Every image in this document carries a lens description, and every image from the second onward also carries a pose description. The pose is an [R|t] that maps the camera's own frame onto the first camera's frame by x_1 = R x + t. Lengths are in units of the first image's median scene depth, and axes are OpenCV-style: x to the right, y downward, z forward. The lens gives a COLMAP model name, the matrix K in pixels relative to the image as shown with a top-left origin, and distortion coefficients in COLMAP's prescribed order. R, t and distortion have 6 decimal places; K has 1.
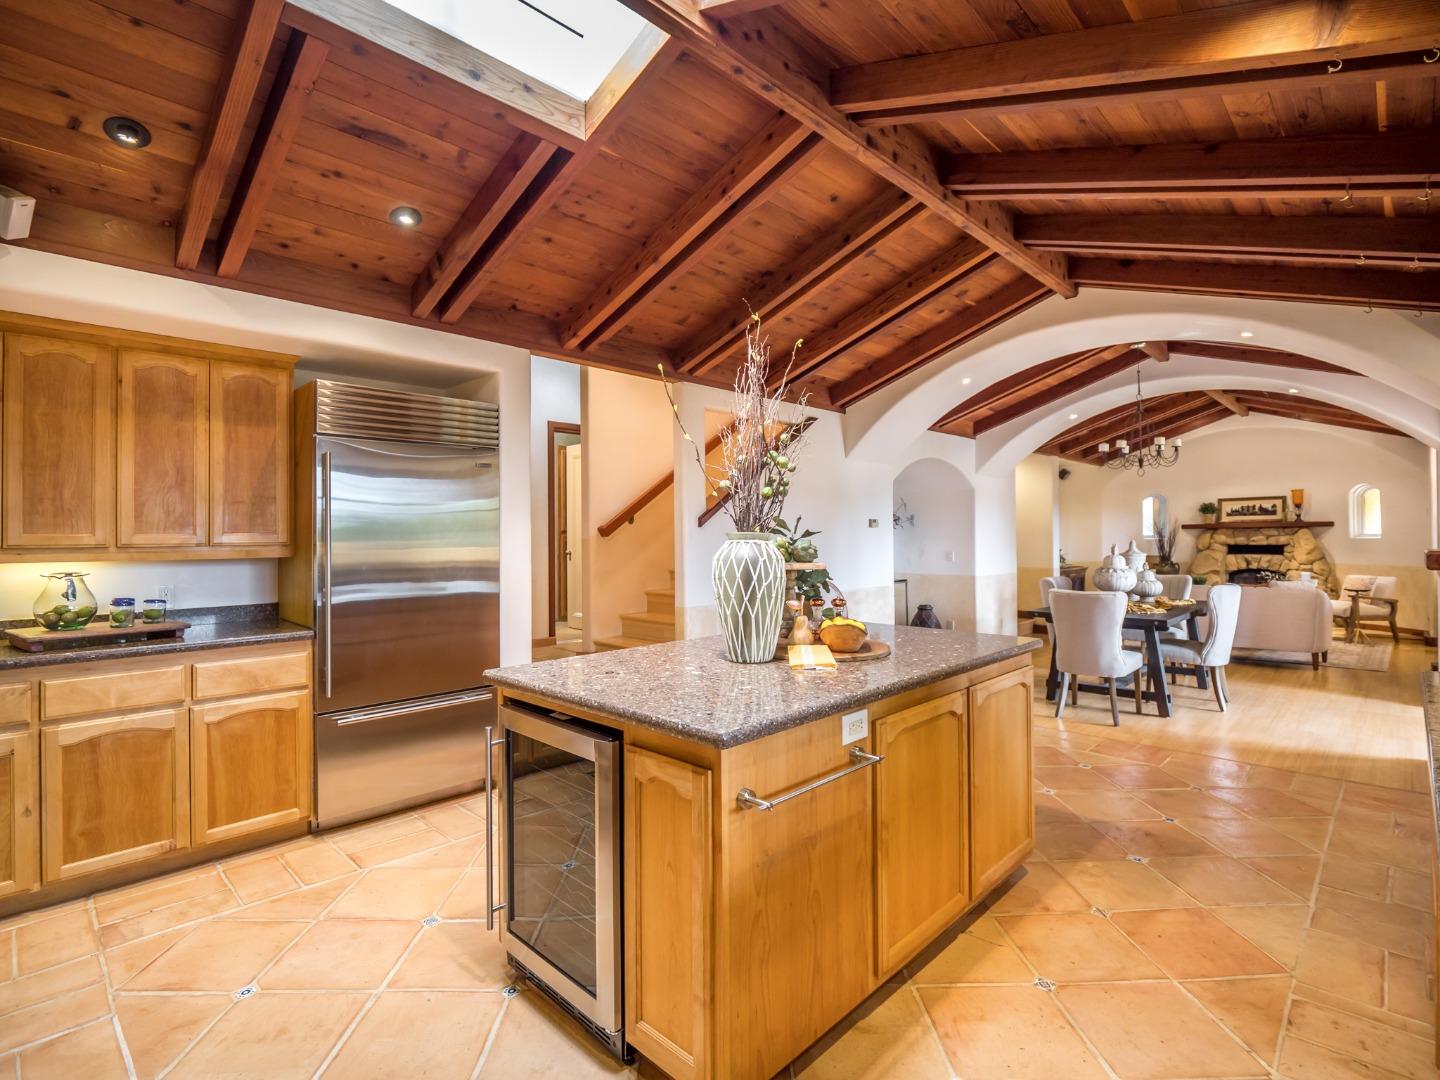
lens RADIAL K [[710.3, 0, 720.6], [0, 710.3, 539.5], [0, 0, 1]] dist [-0.012387, -0.002296]
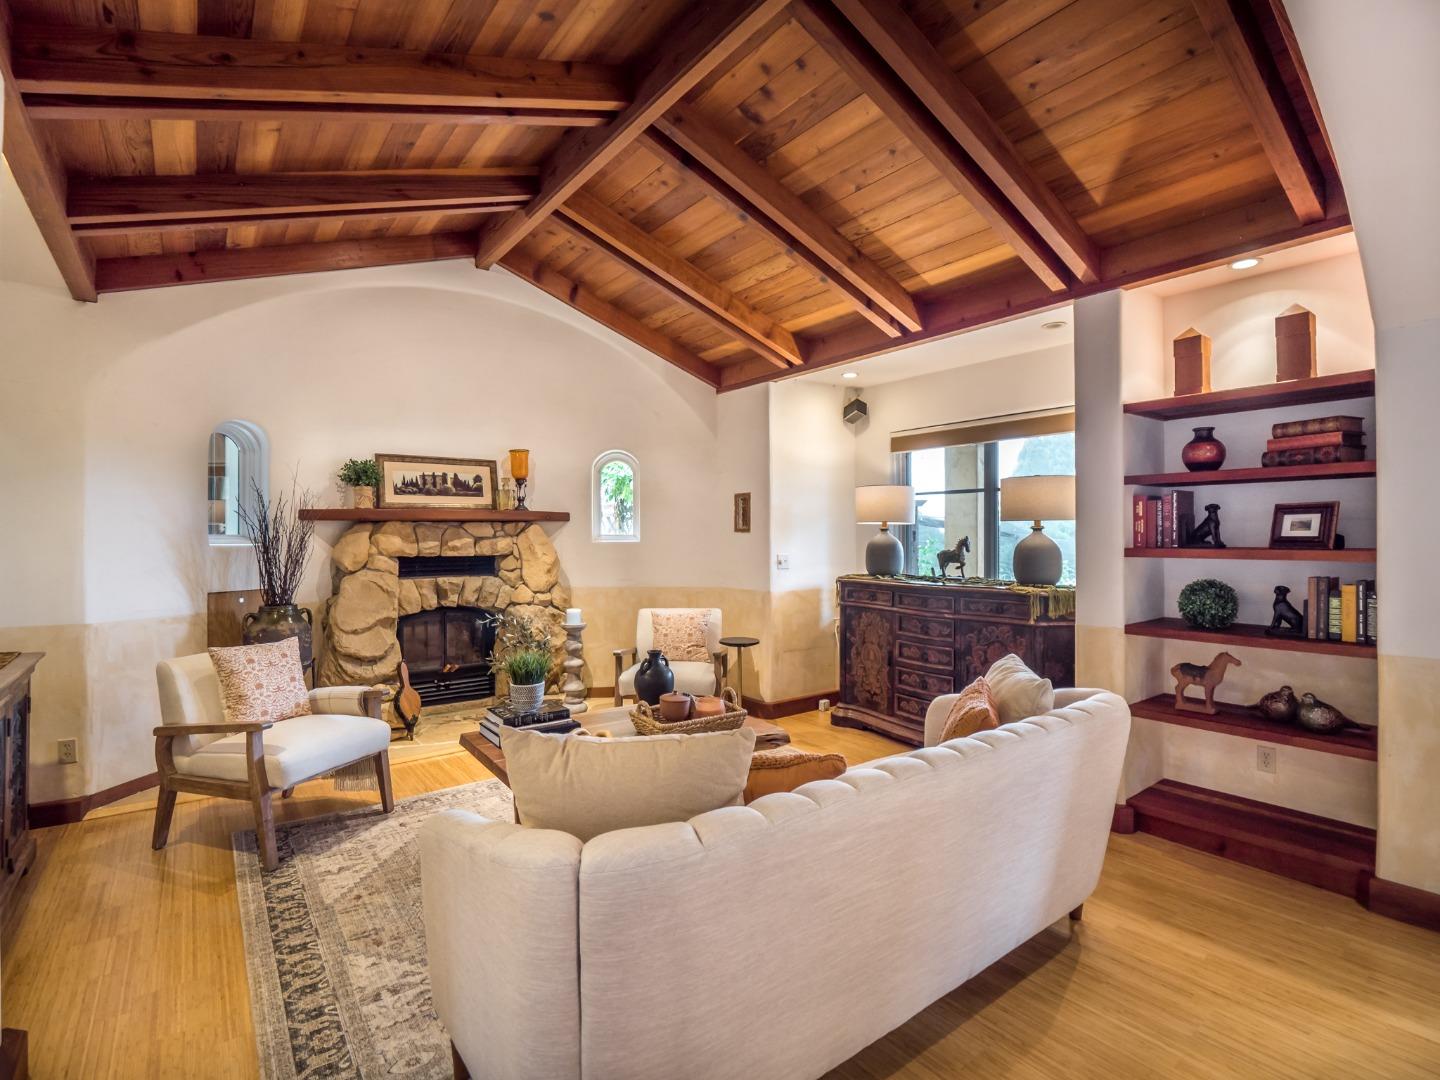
lens RADIAL K [[710.3, 0, 721.2], [0, 710.3, 539.2], [0, 0, 1]] dist [-0.012387, -0.002296]
pose [[0.151613, 0.002206, 0.988437, 0.309194], [-0.003722, 0.999992, -0.001661, -0.003911], [-0.988433, -0.003428, 0.151620, 0.744389]]
